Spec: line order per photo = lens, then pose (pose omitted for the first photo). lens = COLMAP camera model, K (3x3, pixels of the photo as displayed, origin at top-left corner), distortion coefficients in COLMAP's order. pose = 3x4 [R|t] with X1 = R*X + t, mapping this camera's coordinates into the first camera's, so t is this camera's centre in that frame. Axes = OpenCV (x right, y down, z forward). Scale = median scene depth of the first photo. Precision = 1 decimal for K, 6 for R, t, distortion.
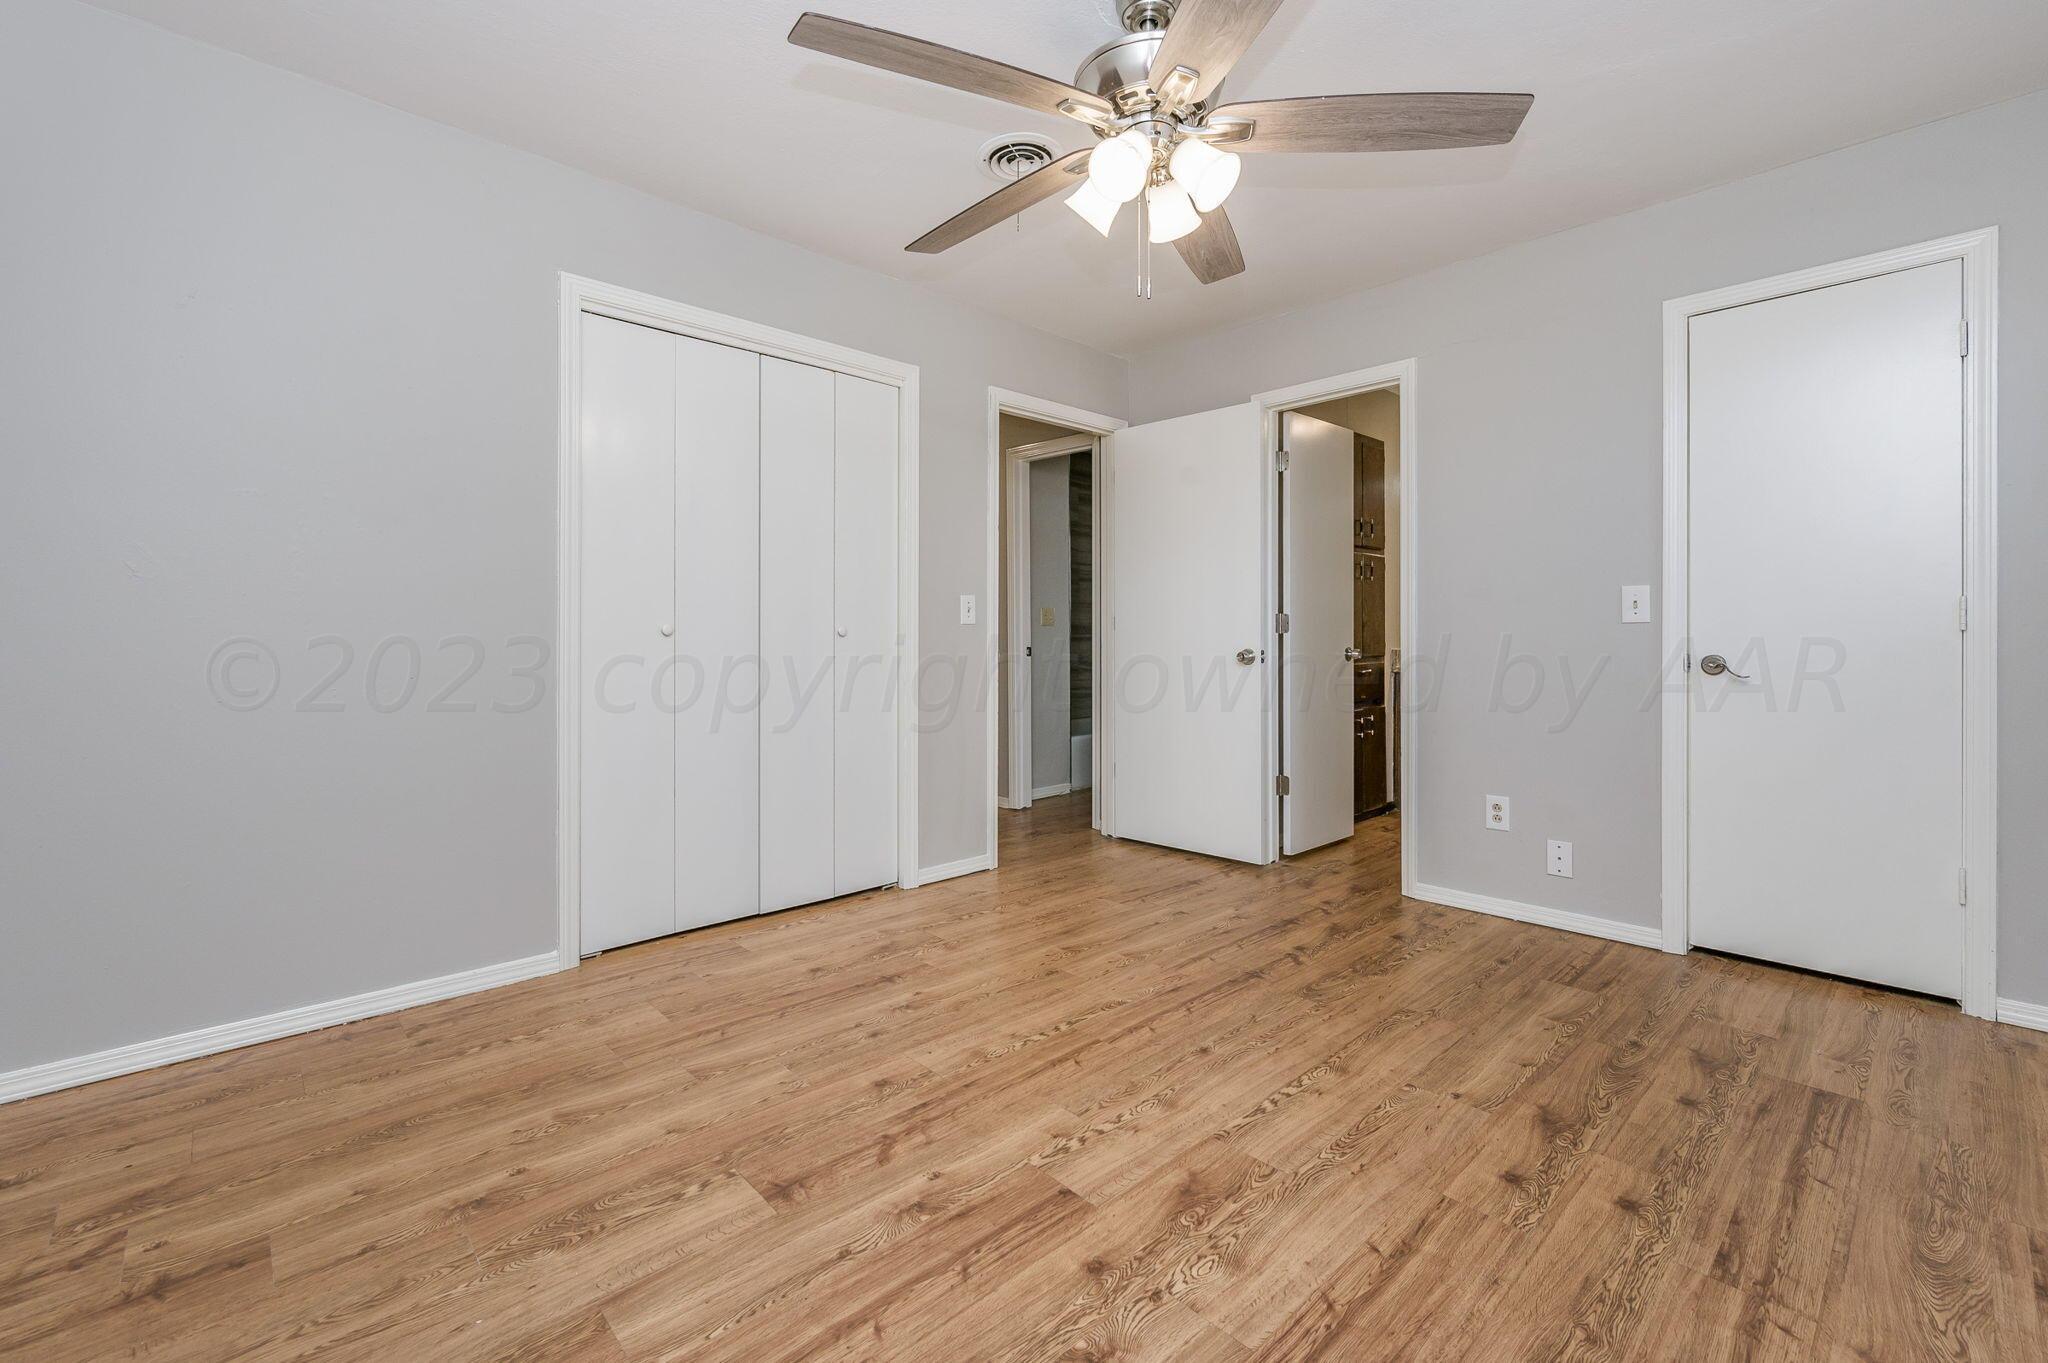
lens RADIAL K [[865.9, 0, 1020.9], [0, 865.9, 645.8], [0, 0, 1]] dist [-0.004908, -0.000167]
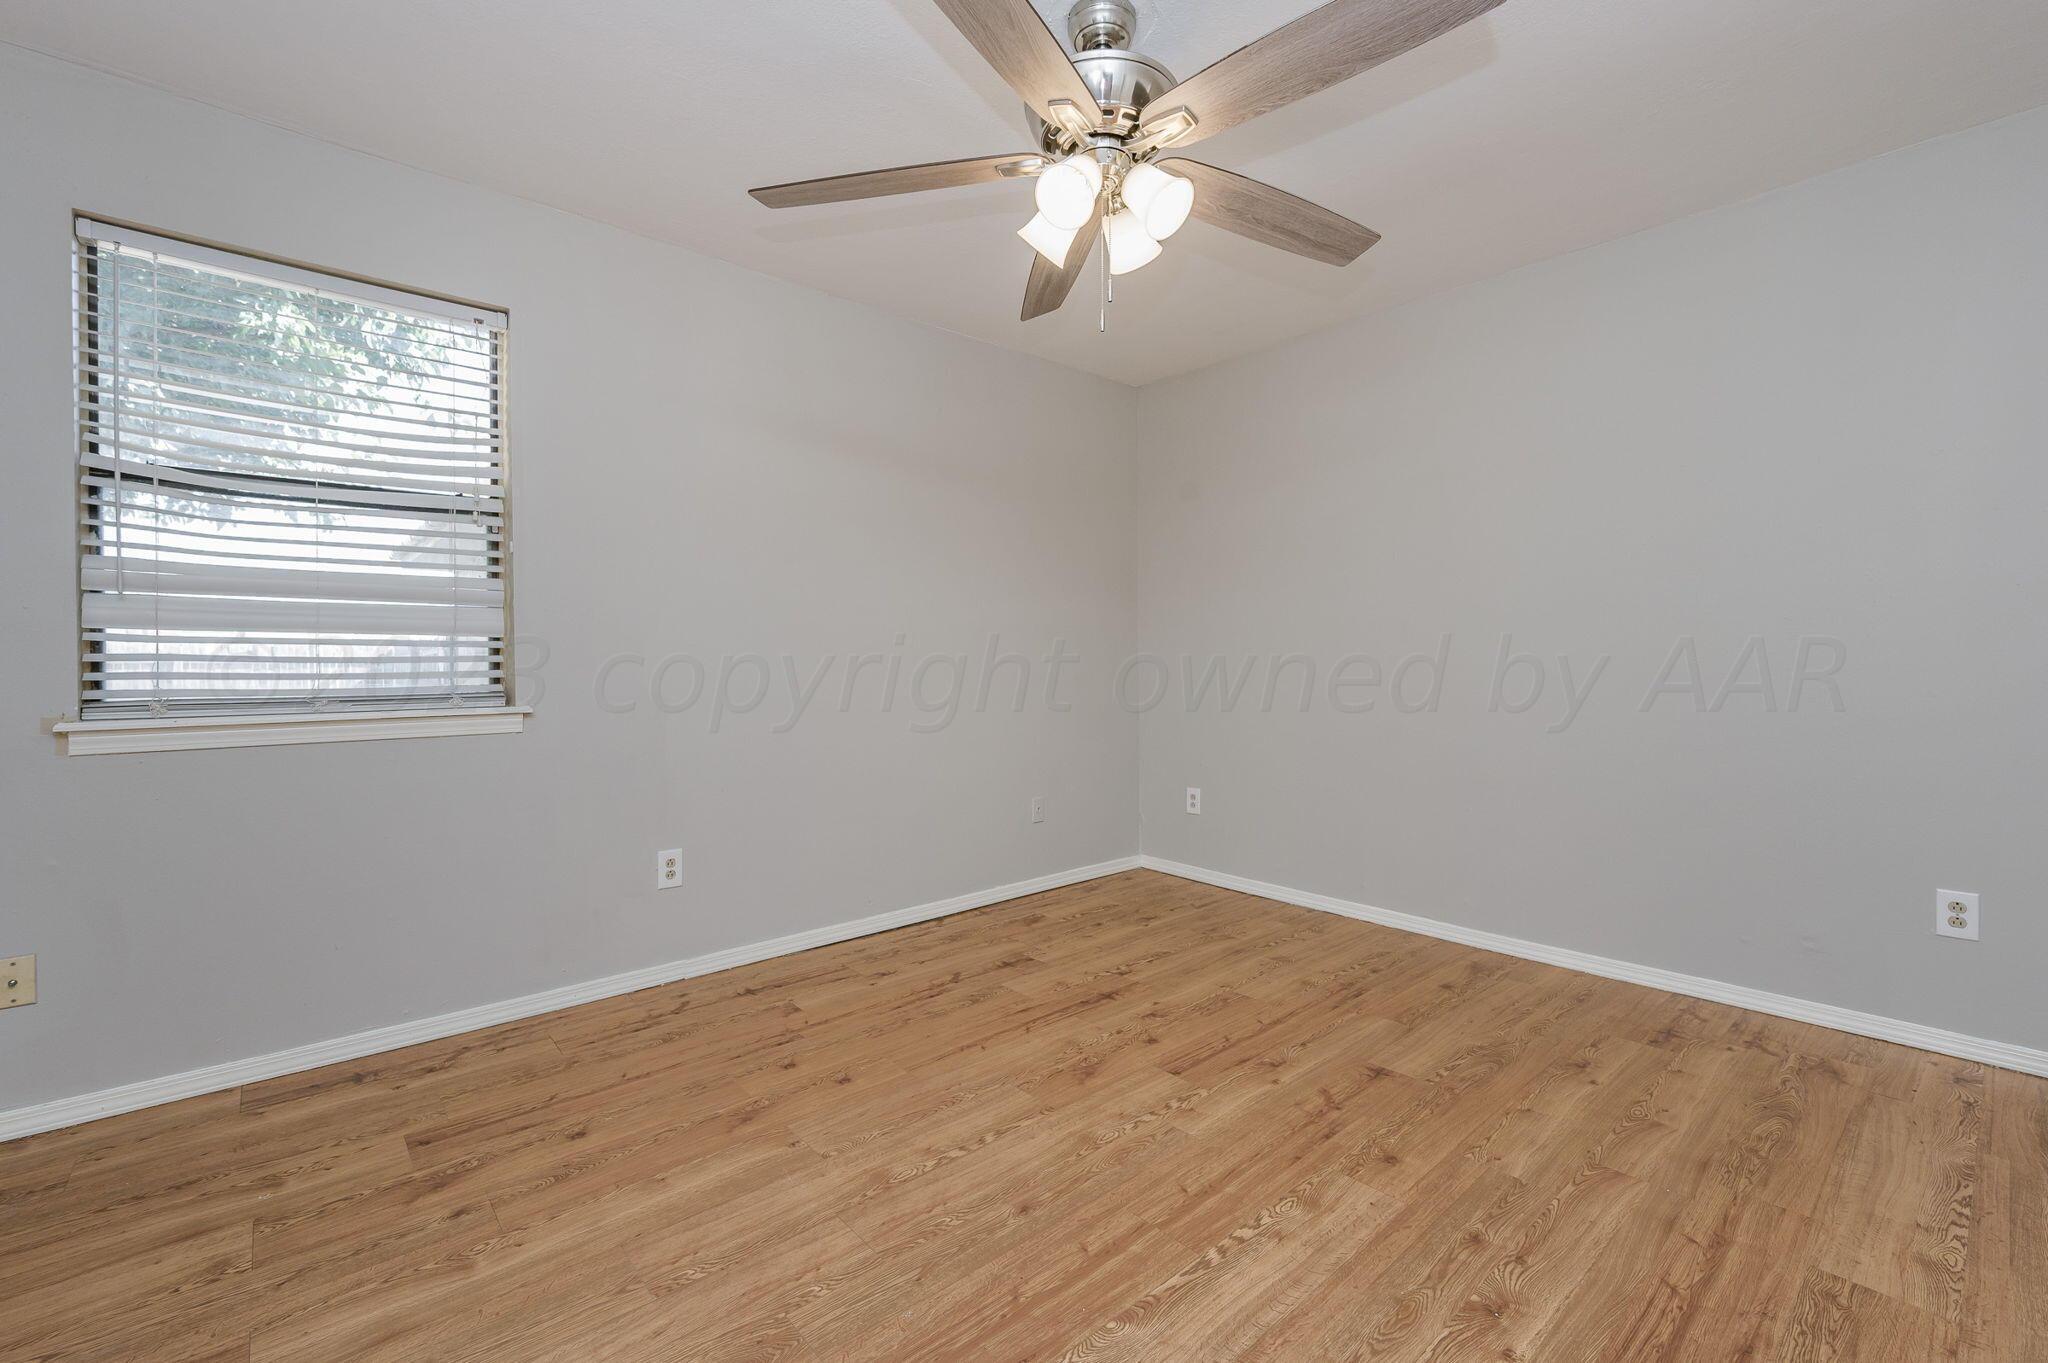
lens RADIAL K [[865.9, 0, 1020.9], [0, 865.9, 645.8], [0, 0, 1]] dist [-0.004908, -0.000167]
pose [[-0.999316, 0.003588, 0.036806, 0.198832], [0.003095, 0.999905, -0.013425, -0.035805], [-0.036851, -0.013302, -0.999232, 1.931878]]
